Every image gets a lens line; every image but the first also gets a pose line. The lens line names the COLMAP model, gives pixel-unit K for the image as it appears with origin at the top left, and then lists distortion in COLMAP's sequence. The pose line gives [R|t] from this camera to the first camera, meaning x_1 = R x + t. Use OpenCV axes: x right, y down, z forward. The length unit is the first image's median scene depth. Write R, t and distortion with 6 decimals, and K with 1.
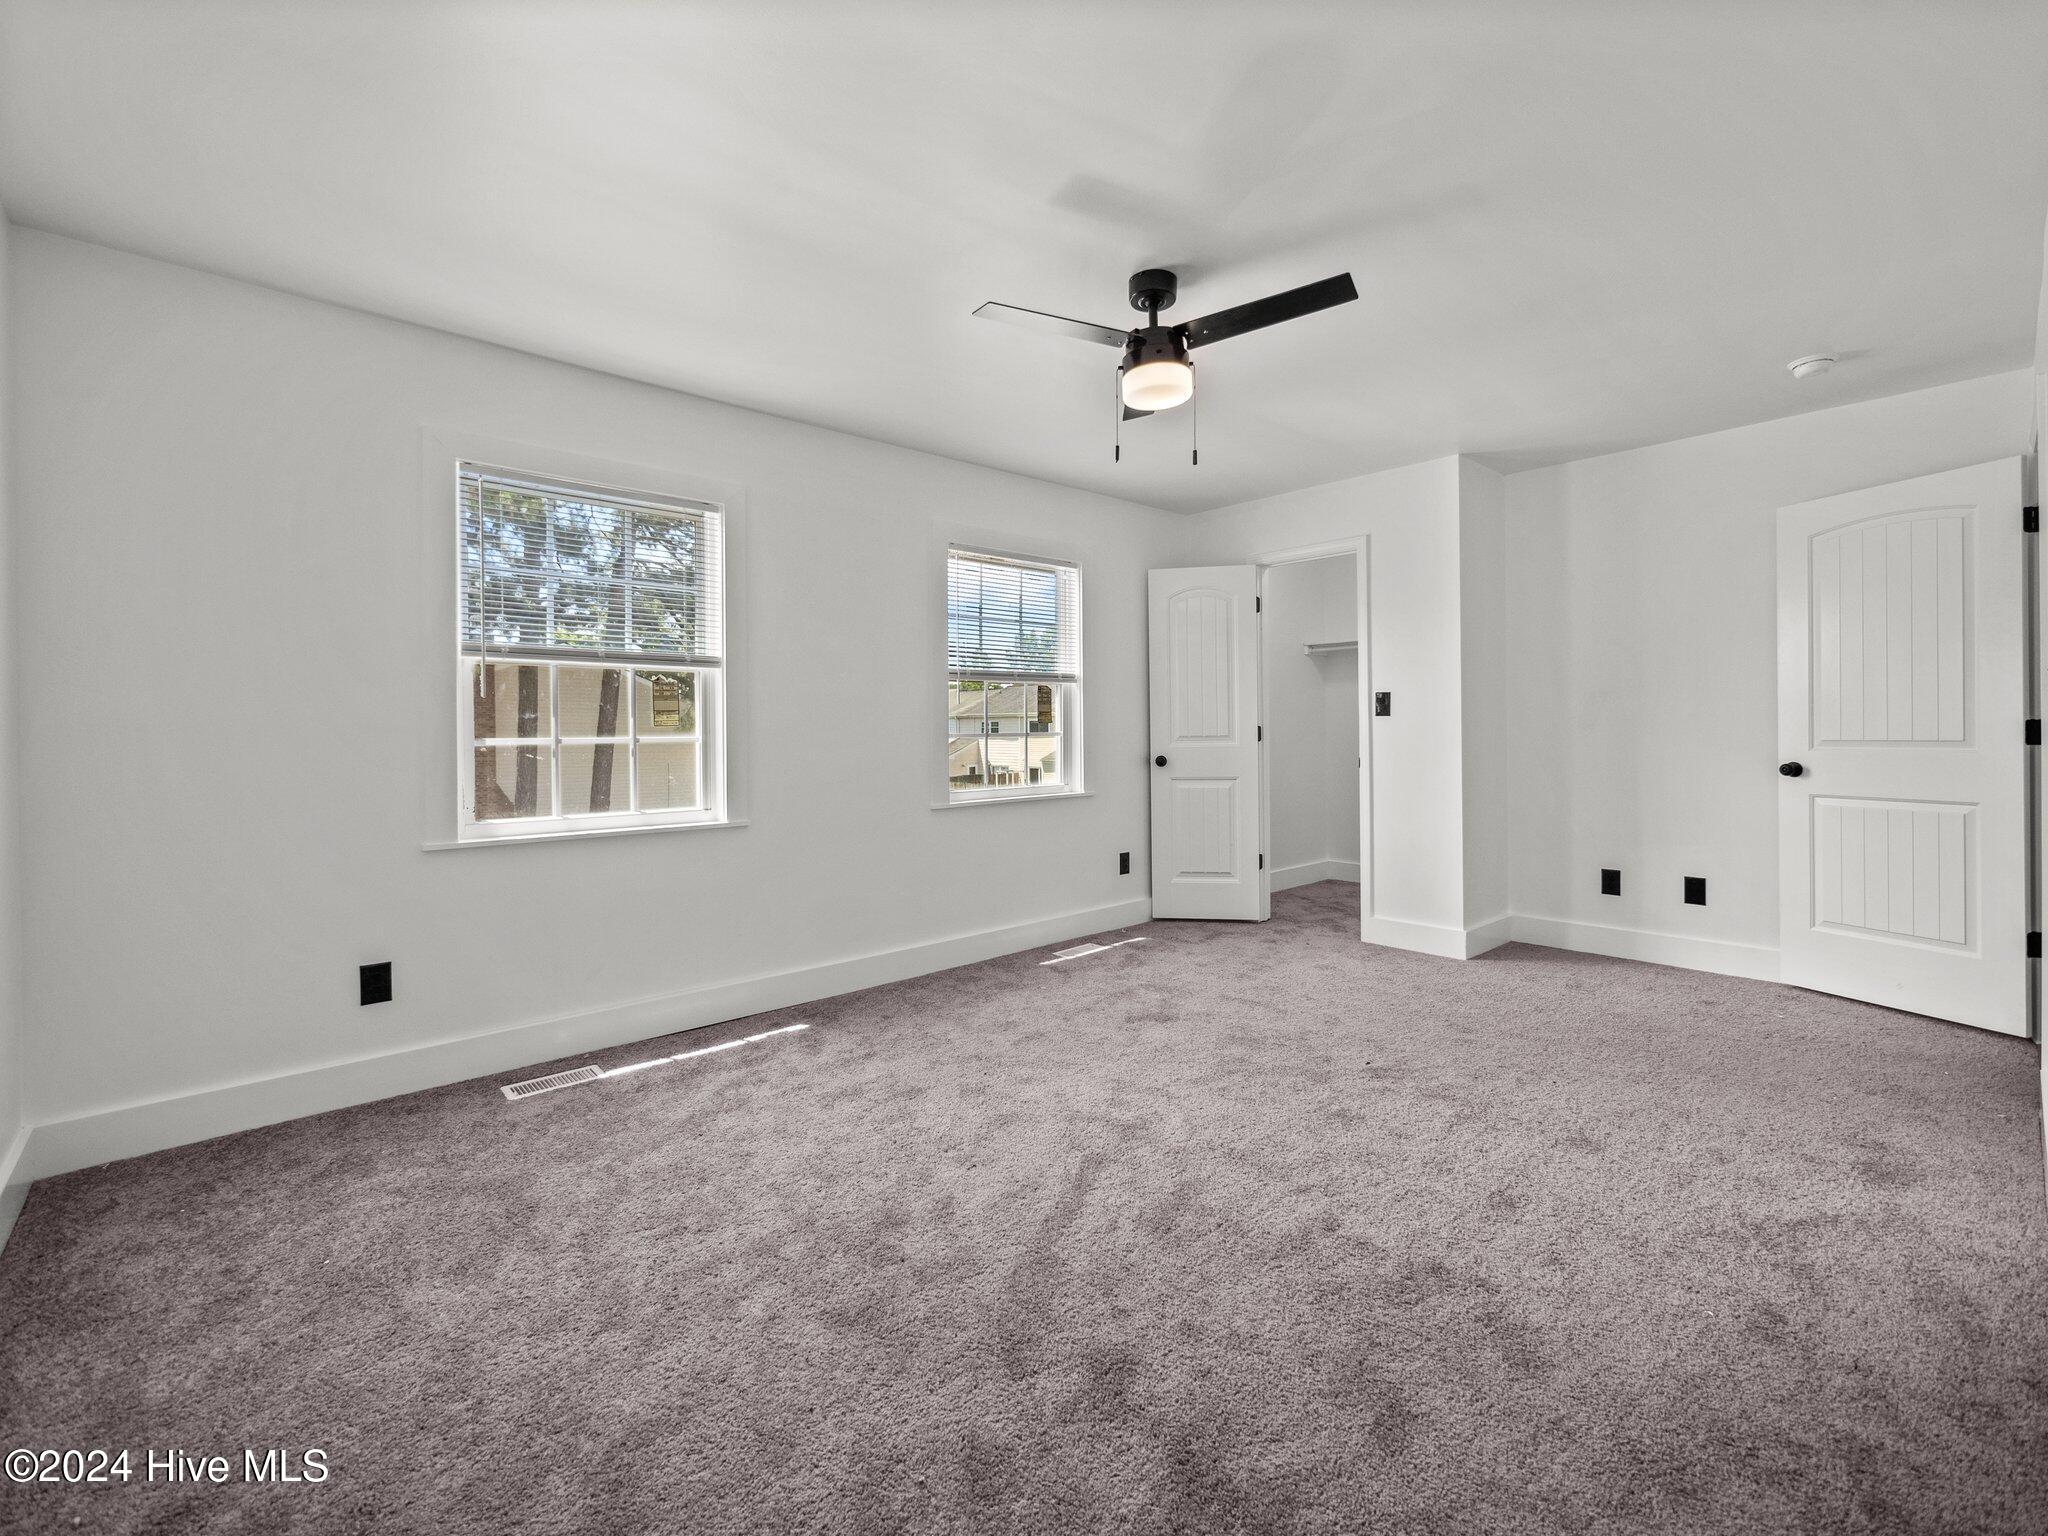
lens RADIAL K [[883.4, 0, 996.9], [0, 883.4, 721.6], [0, 0, 1]] dist [-0.000061, 0.000052]
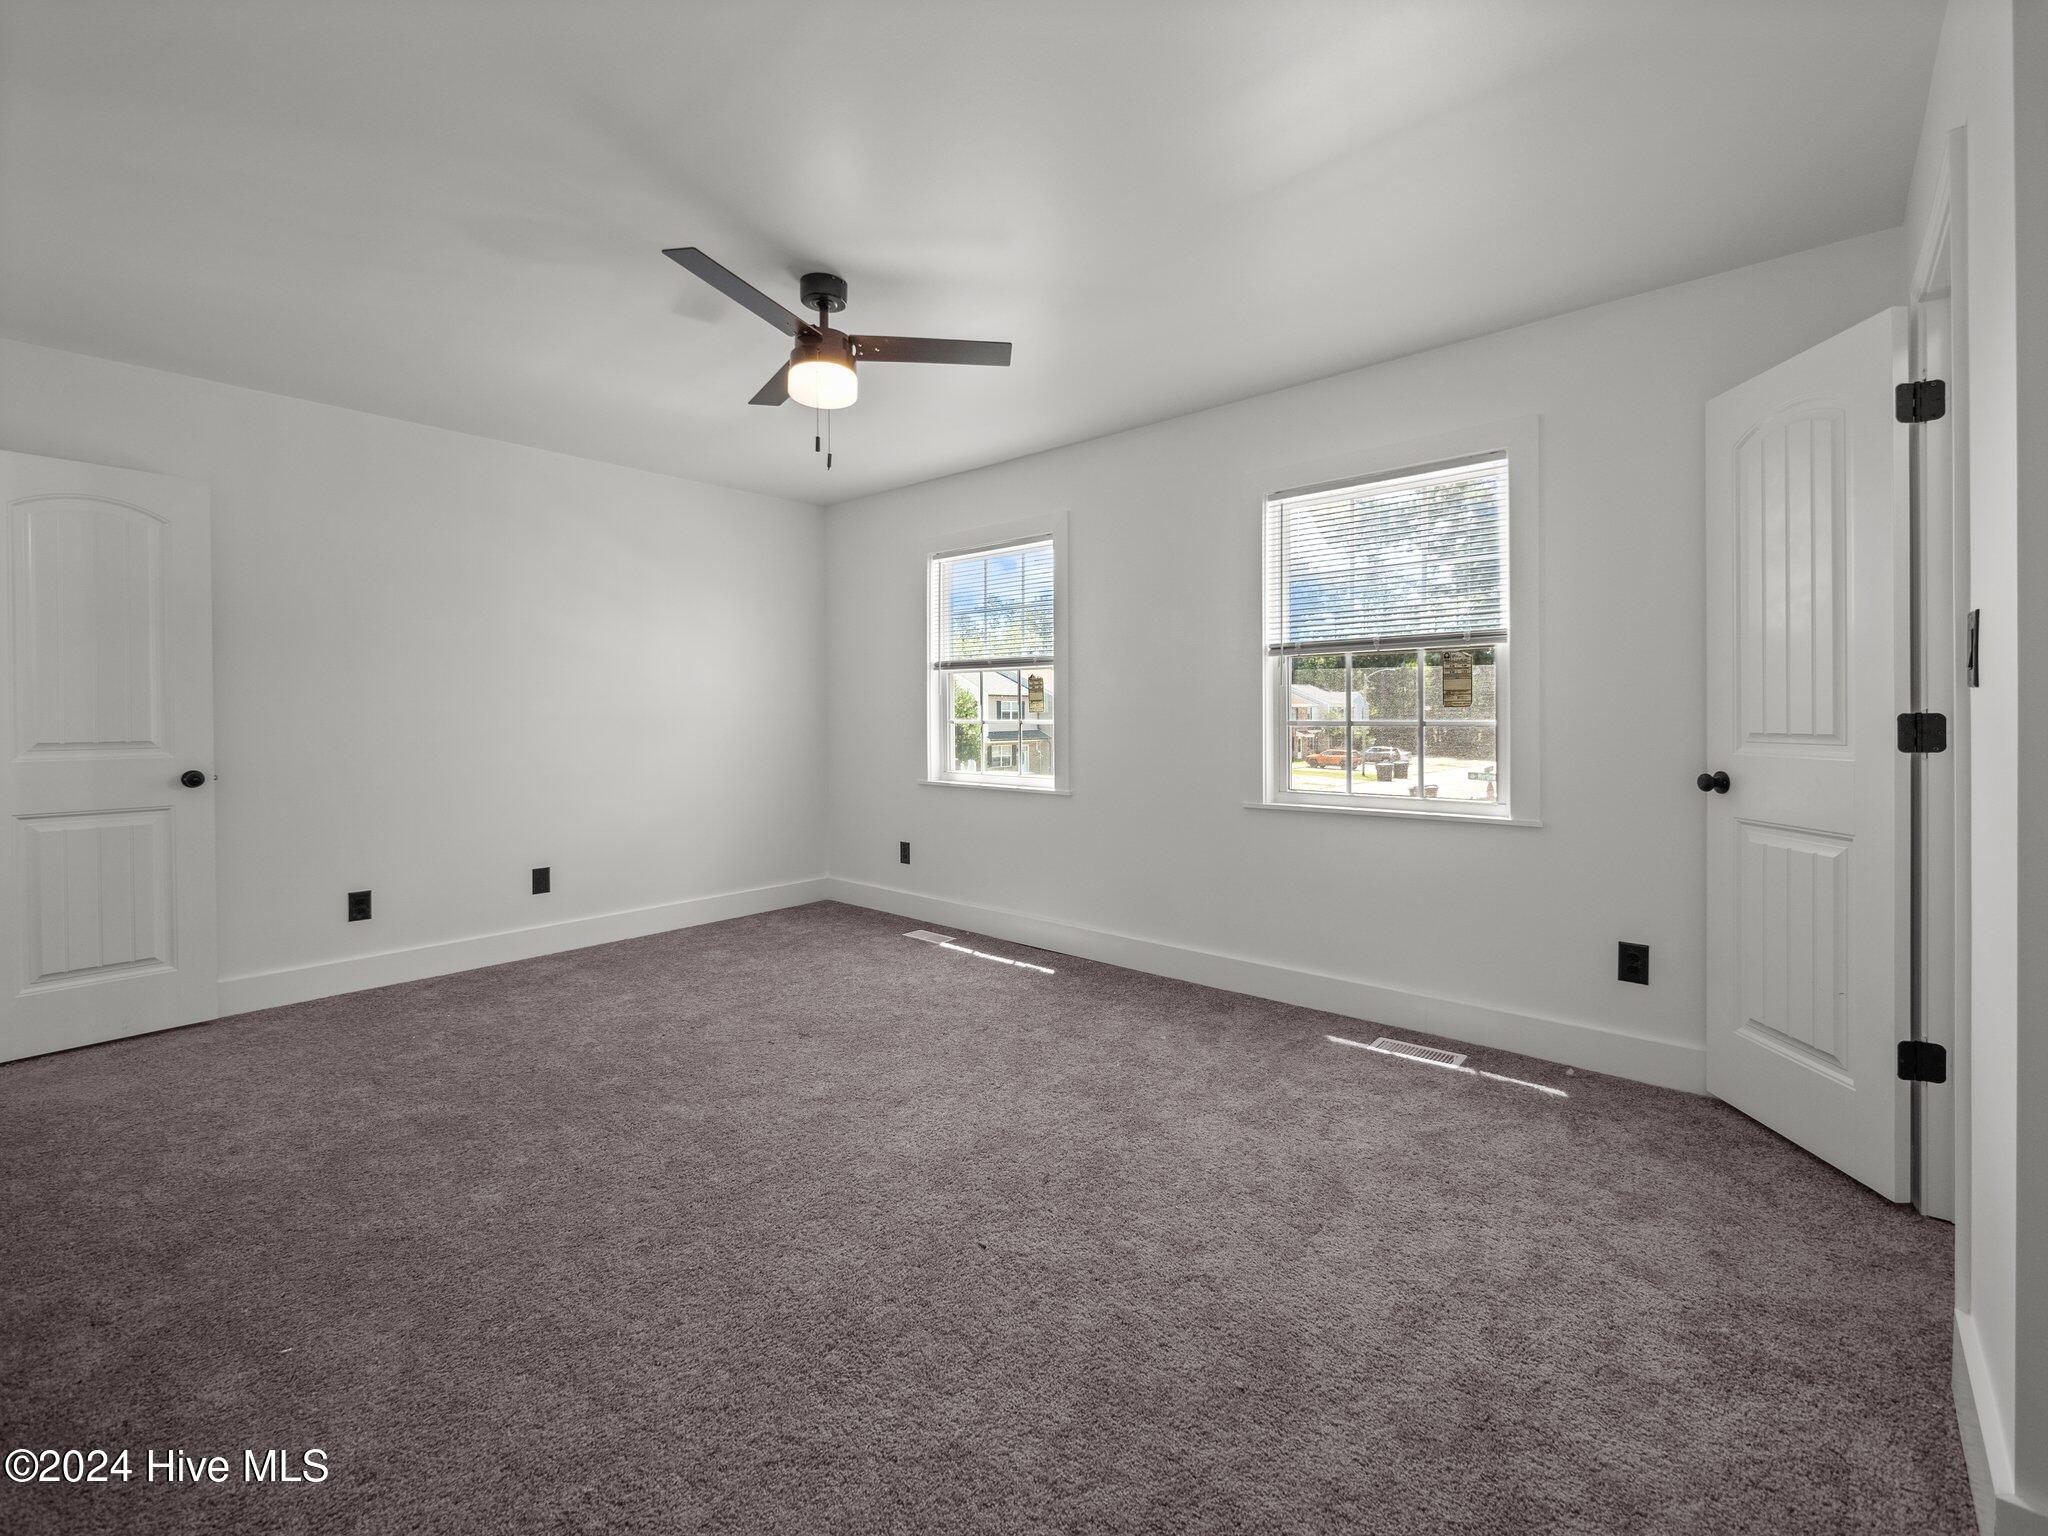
lens RADIAL K [[883.4, 0, 996.9], [0, 883.4, 721.6], [0, 0, 1]] dist [-0.000061, 0.000052]
pose [[0.111656, 0.015205, -0.993631, 0.818820], [0.011785, 0.999792, 0.016624, -0.002270], [0.993677, -0.013566, 0.111454, 0.716170]]
